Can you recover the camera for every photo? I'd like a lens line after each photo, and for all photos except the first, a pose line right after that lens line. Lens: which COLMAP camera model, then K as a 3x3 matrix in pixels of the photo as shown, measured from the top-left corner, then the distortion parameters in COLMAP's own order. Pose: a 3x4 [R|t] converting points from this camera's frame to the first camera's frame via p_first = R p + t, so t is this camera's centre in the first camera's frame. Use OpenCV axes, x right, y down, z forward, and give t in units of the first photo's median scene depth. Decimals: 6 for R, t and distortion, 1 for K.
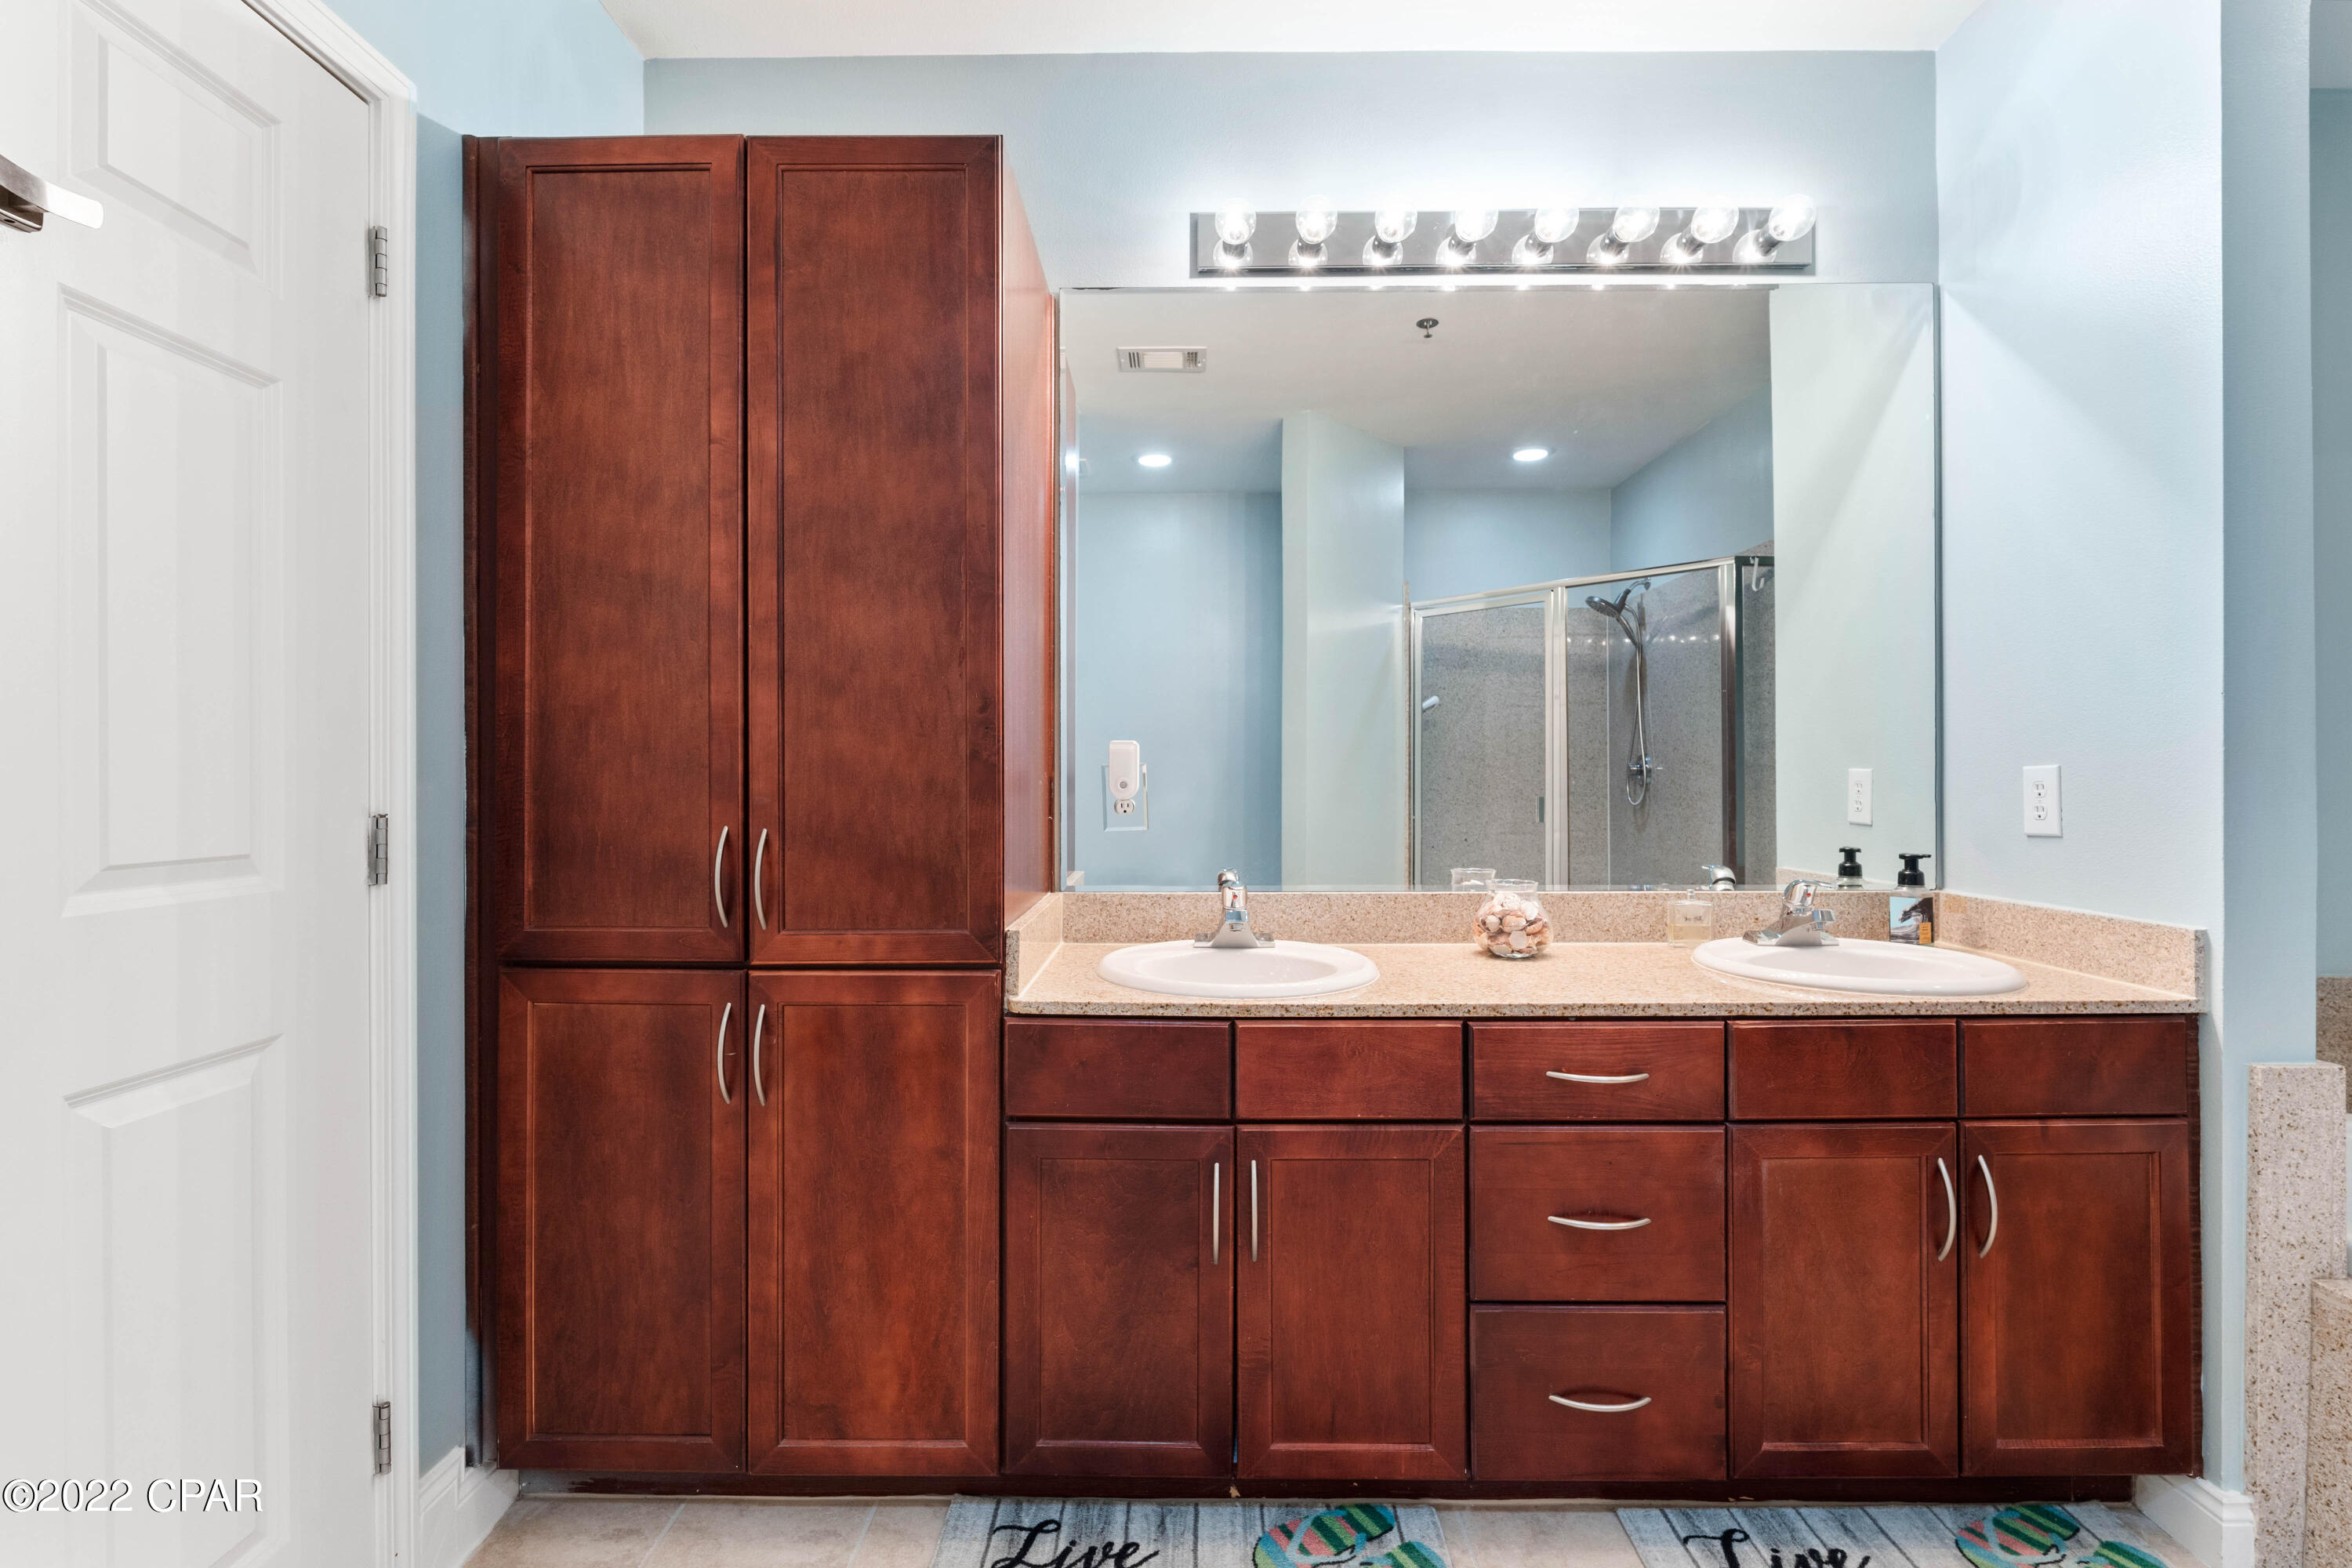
lens RADIAL K [[1047.2, 0, 1181.0], [0, 1047.2, 781.4], [0, 0, 1]] dist [-0.007192, 0.001257]
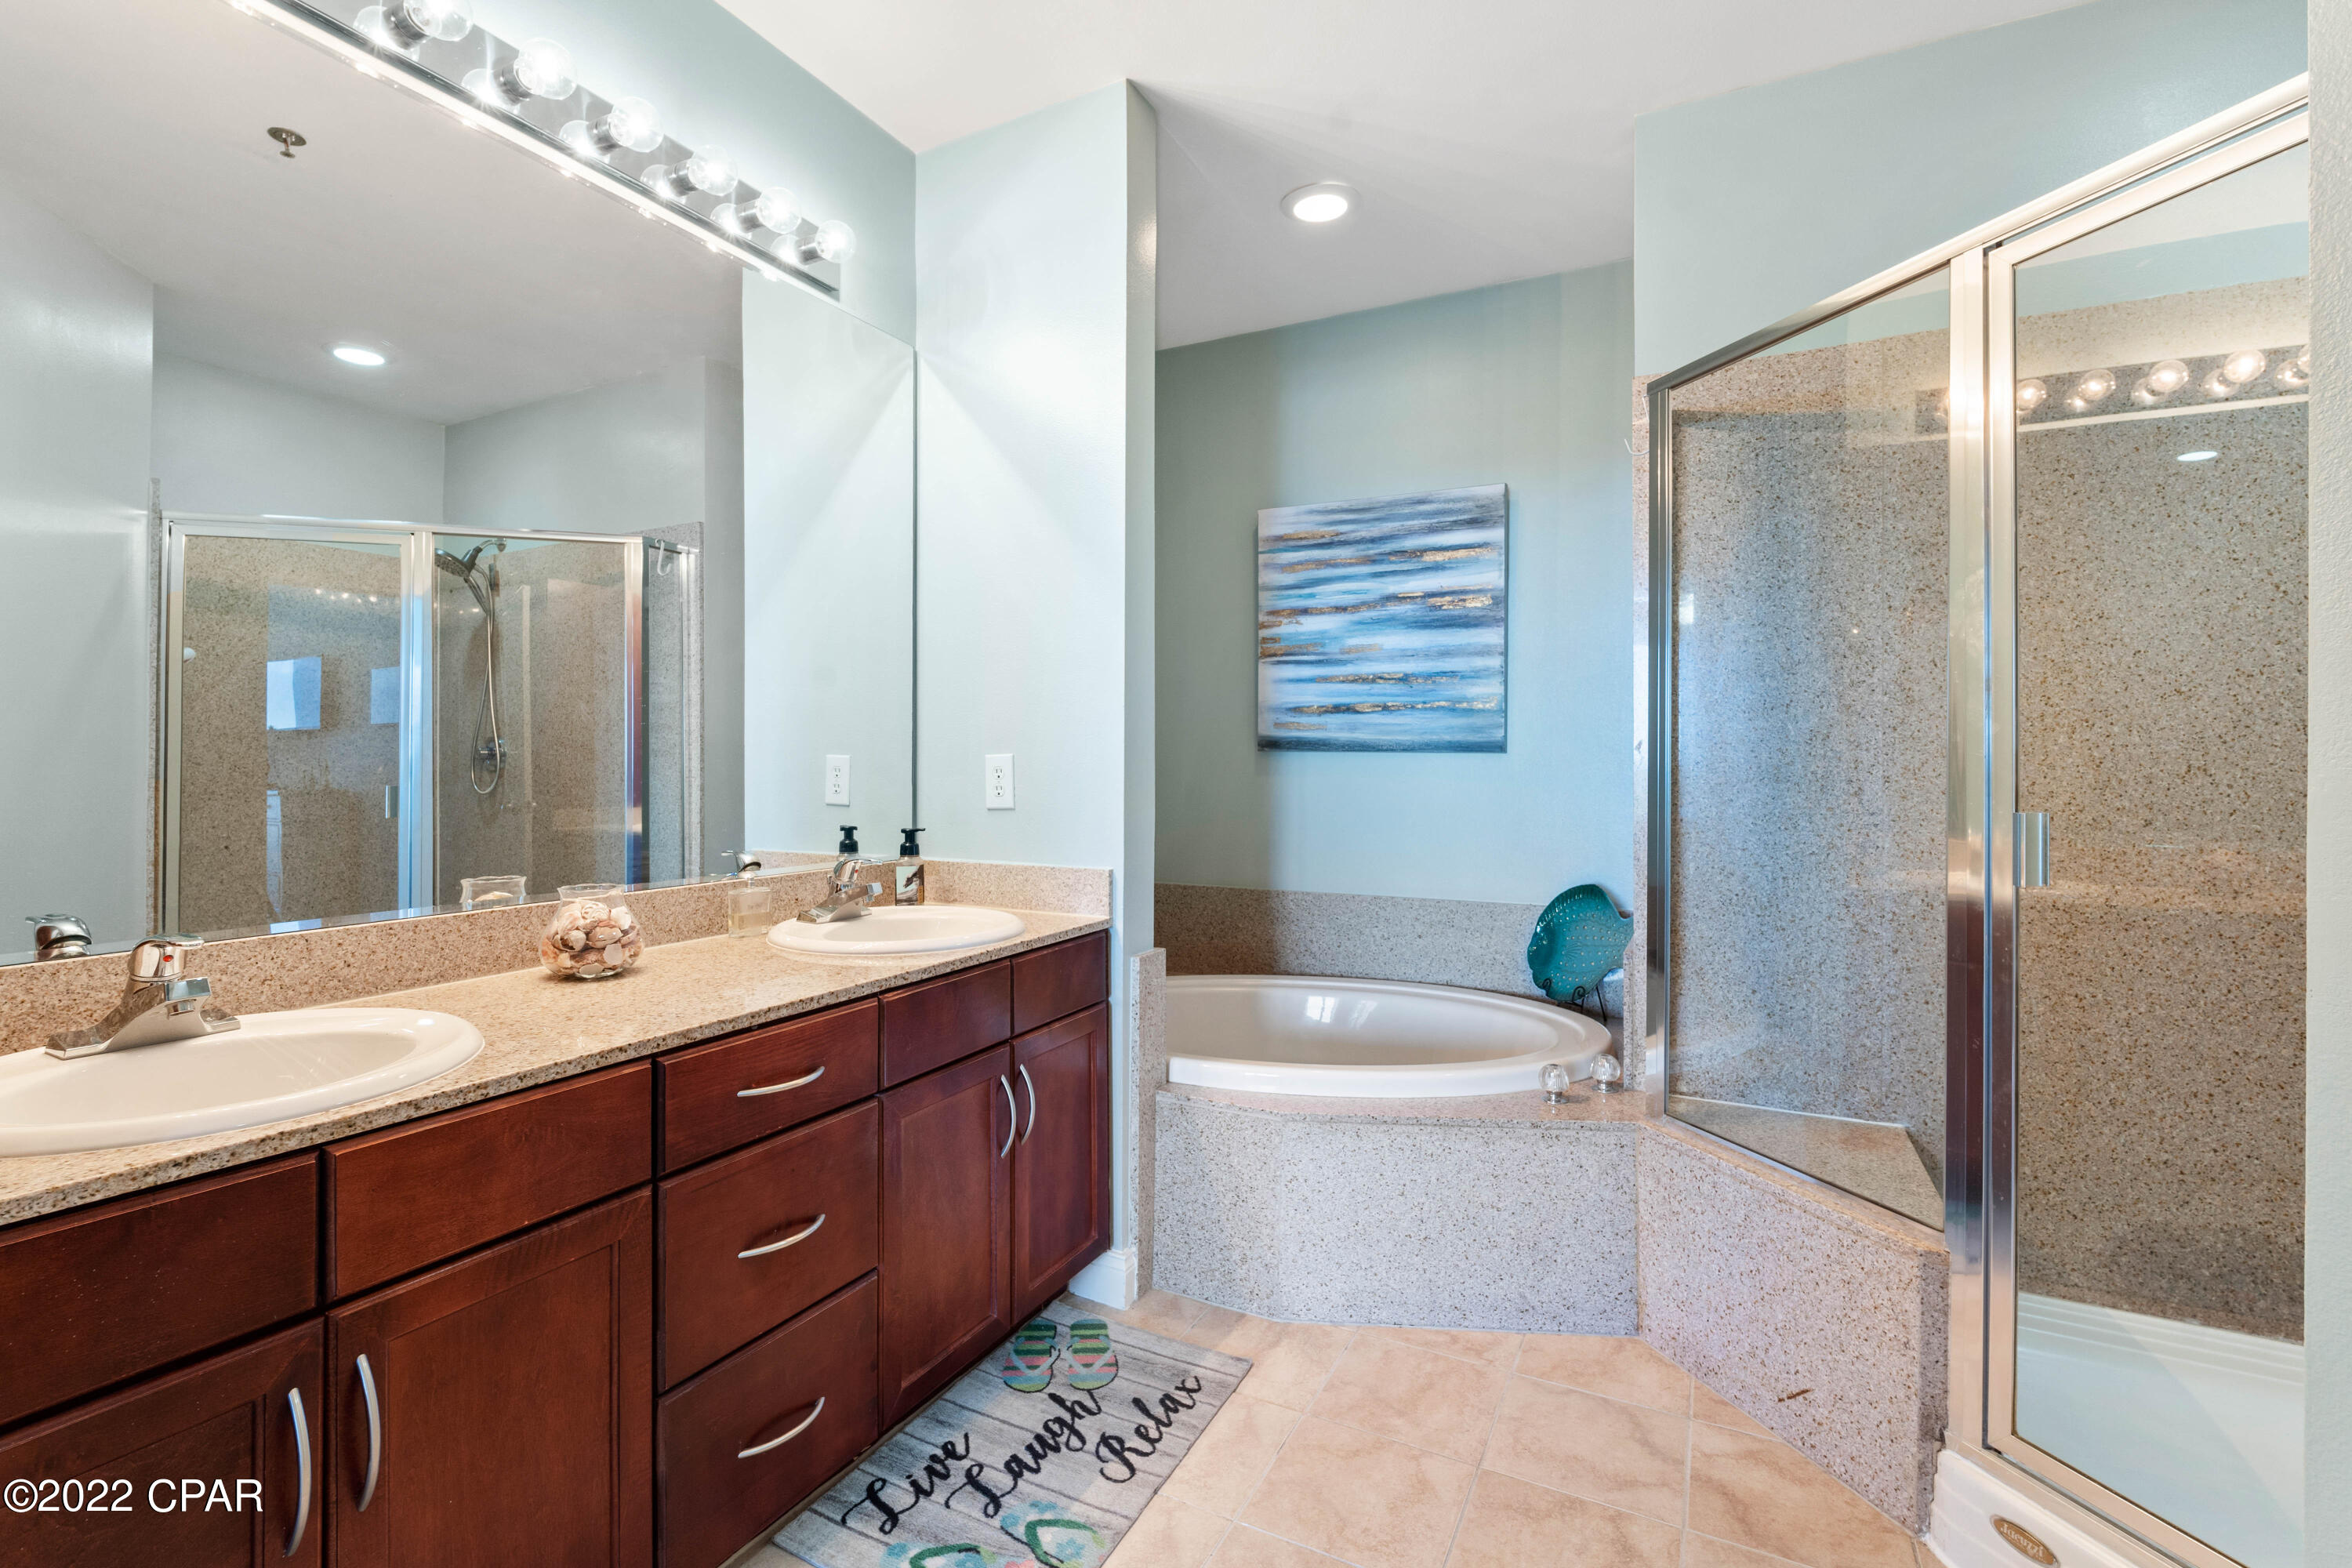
lens RADIAL K [[1047.2, 0, 1177.4], [0, 1047.2, 766.3], [0, 0, 1]] dist [-0.007192, 0.001257]
pose [[0.455897, -0.000117, 0.890032, -0.261218], [0.000653, 1.000000, -0.000202, 0.000106], [-0.890032, 0.000673, 0.455897, 0.249739]]
